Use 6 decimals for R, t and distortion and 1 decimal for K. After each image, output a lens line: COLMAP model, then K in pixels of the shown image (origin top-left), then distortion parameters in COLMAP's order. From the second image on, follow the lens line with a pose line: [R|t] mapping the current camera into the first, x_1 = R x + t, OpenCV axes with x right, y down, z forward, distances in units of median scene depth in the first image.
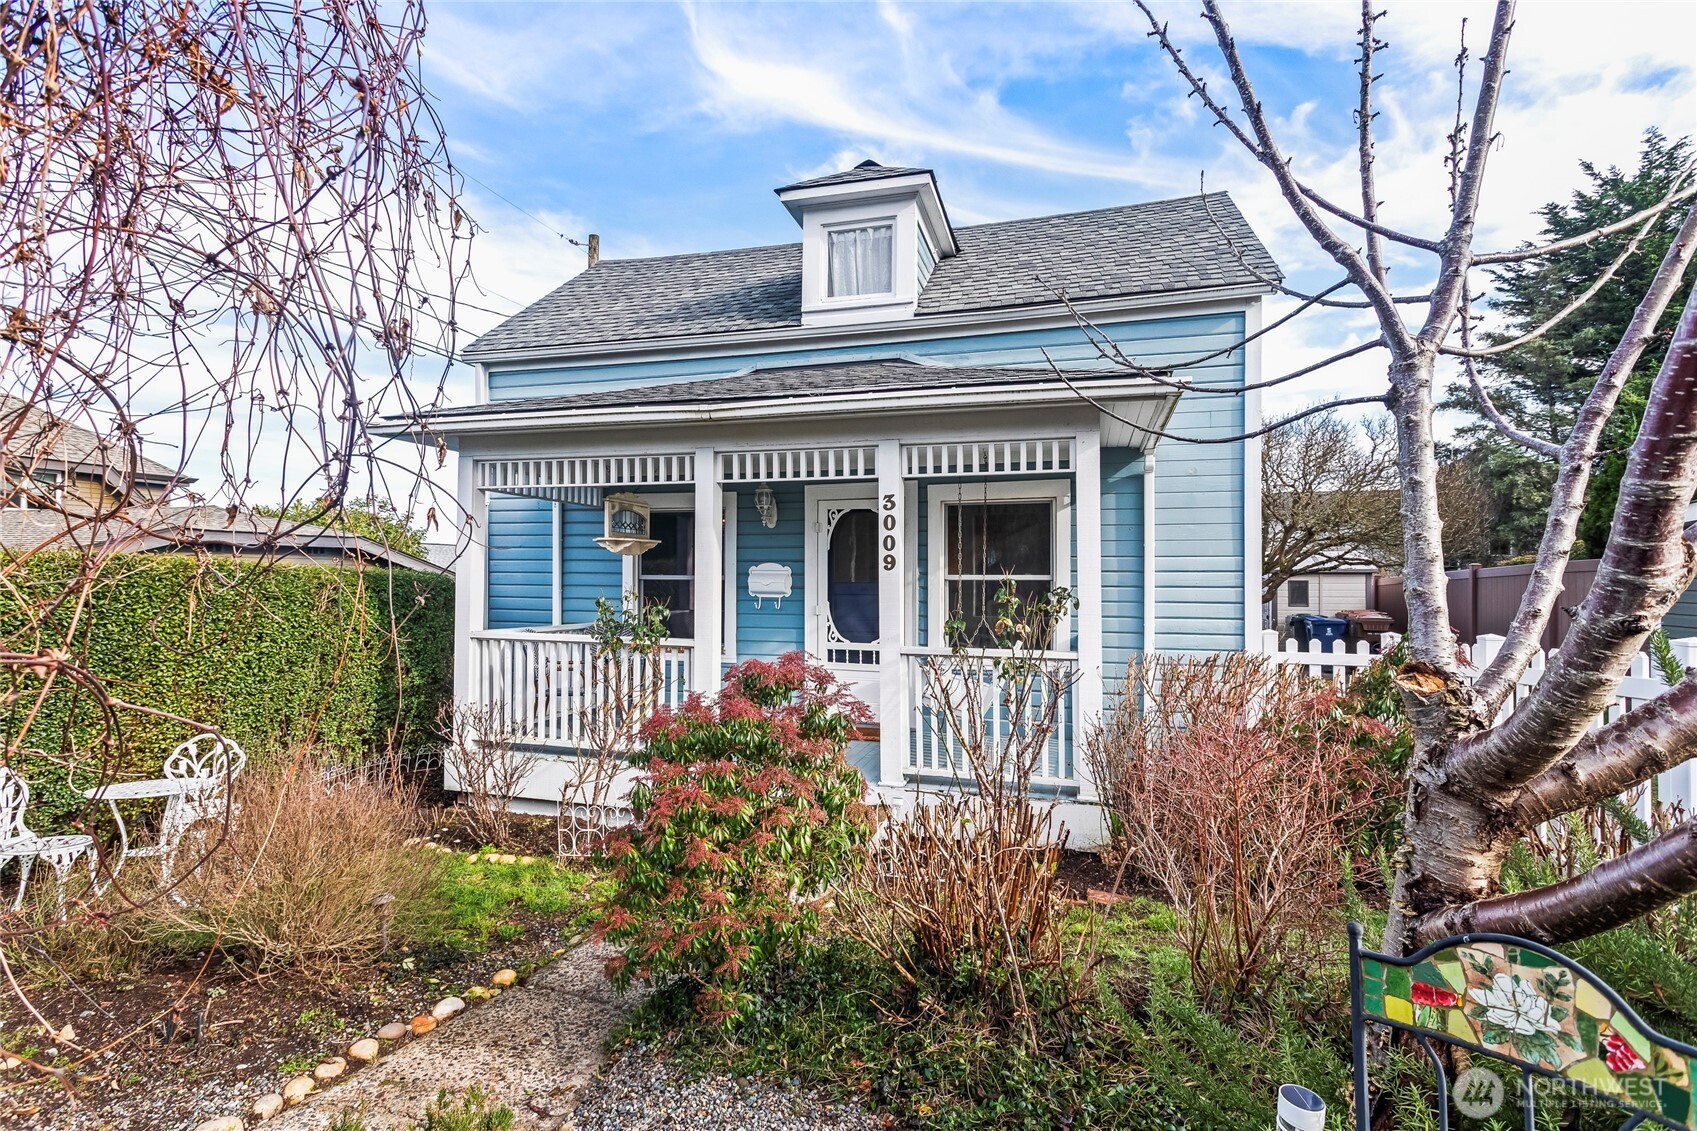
lens RADIAL K [[830.0, 0, 861.9], [0, 830.0, 563.6], [0, 0, 1]] dist [0.006578, 0.001250]
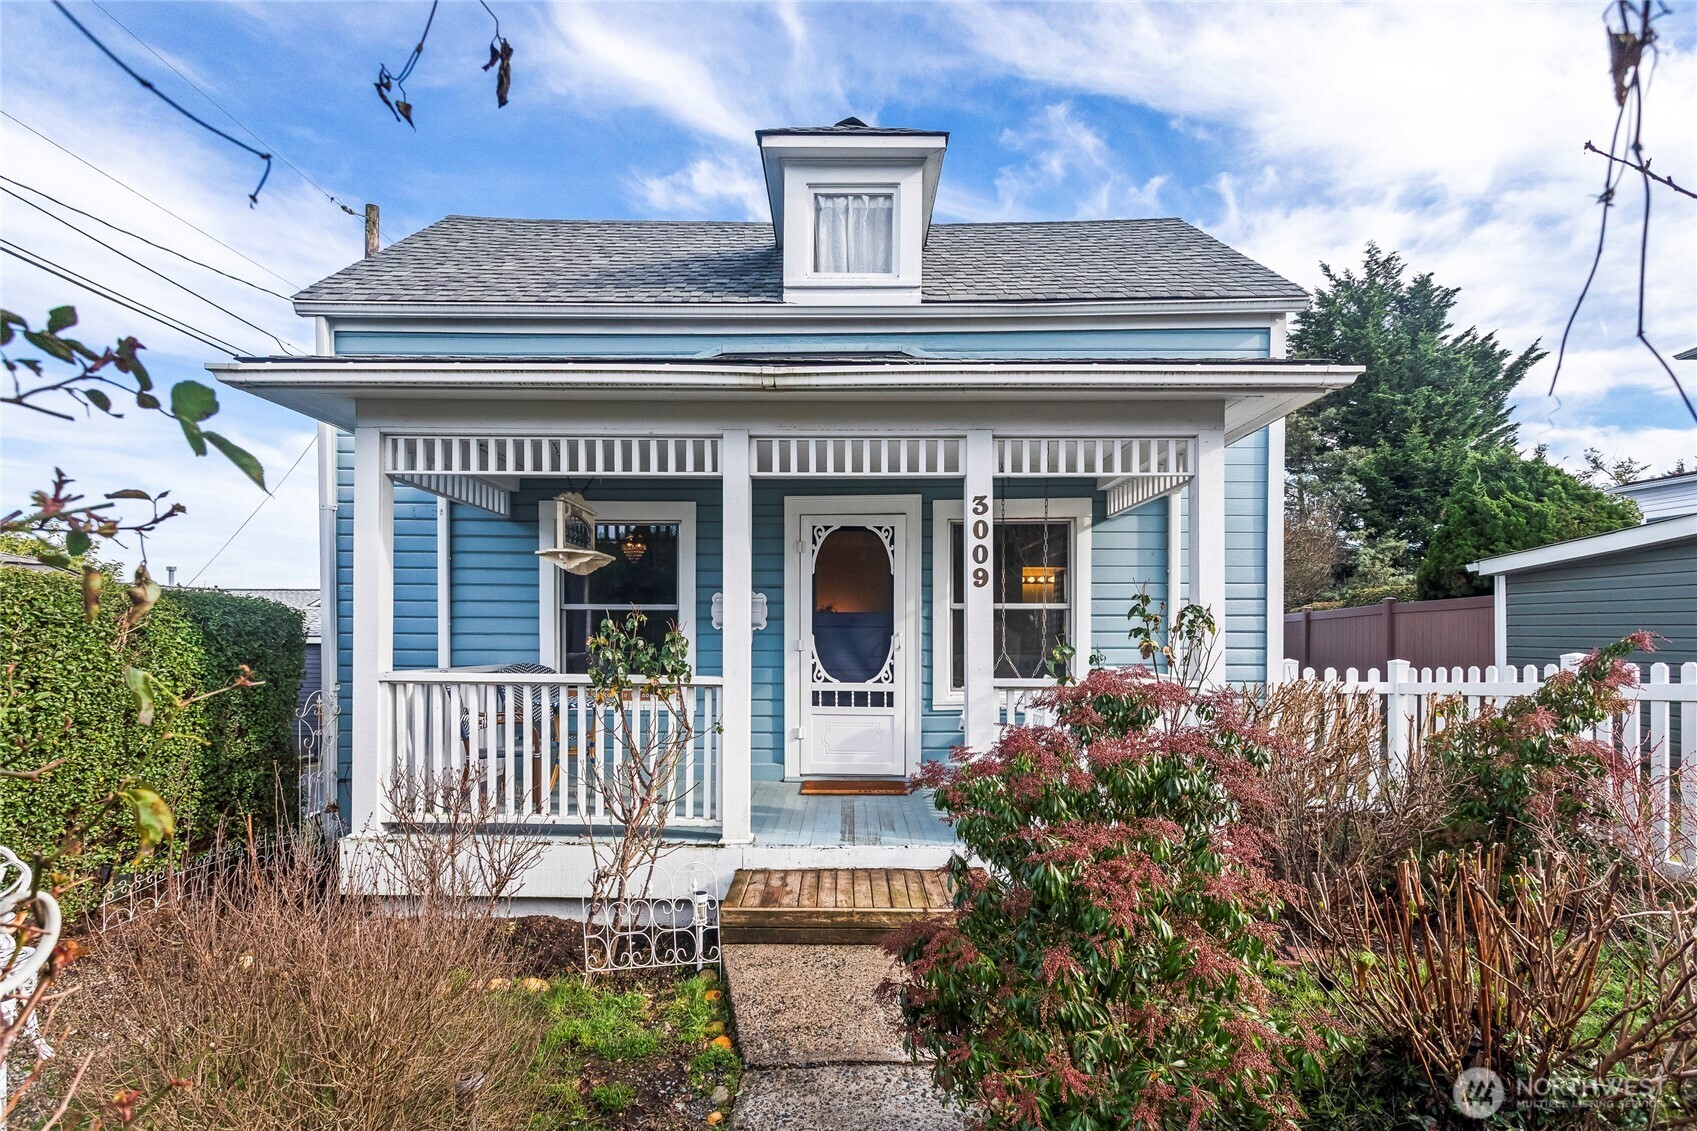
lens RADIAL K [[830.0, 0, 817.8], [0, 830.0, 635.9], [0, 0, 1]] dist [0.006578, 0.001250]
pose [[0.962905, -0.001946, 0.269832, -0.274509], [-0.002223, 0.999883, 0.015145, 0.035337], [-0.269830, -0.015183, 0.962788, 0.191519]]
